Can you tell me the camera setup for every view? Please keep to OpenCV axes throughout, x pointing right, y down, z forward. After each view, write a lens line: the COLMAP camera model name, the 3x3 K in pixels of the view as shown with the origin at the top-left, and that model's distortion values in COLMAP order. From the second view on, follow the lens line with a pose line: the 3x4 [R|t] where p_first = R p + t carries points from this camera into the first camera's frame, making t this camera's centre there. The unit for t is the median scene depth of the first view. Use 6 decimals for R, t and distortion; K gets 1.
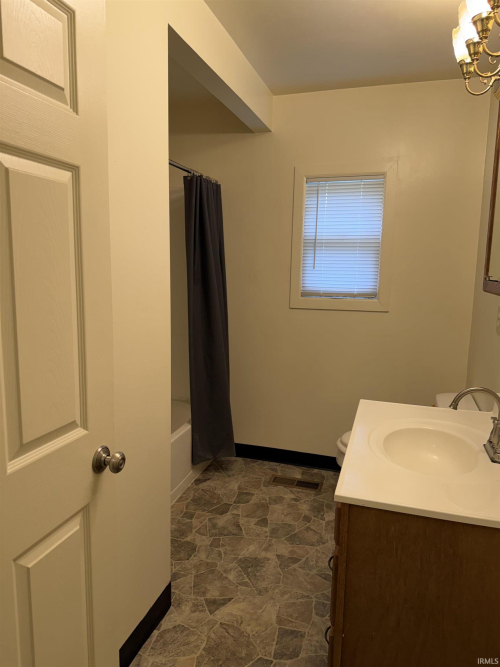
lens RADIAL K [[472.1, 0, 243.0], [0, 472.1, 334.1], [0, 0, 1]] dist [0.021861, -0.036452]
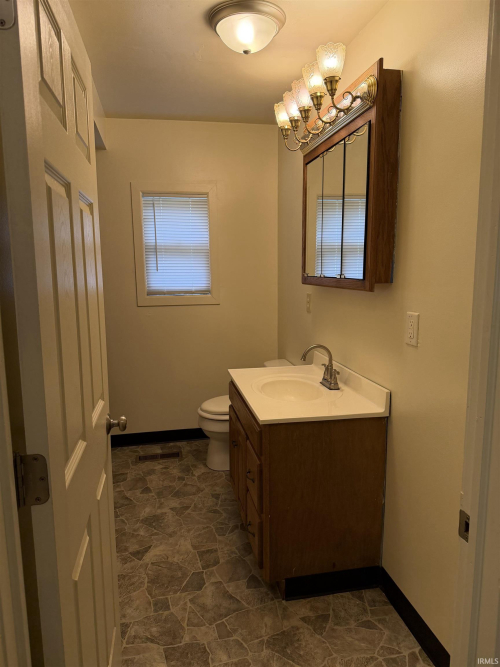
lens RADIAL K [[472.1, 0, 253.4], [0, 472.1, 331.9], [0, 0, 1]] dist [0.021861, -0.036452]
pose [[0.867806, -0.085912, 0.489420, -0.255605], [0.091062, 0.995756, 0.013328, 0.019401], [-0.488488, 0.033002, 0.871946, -0.144433]]
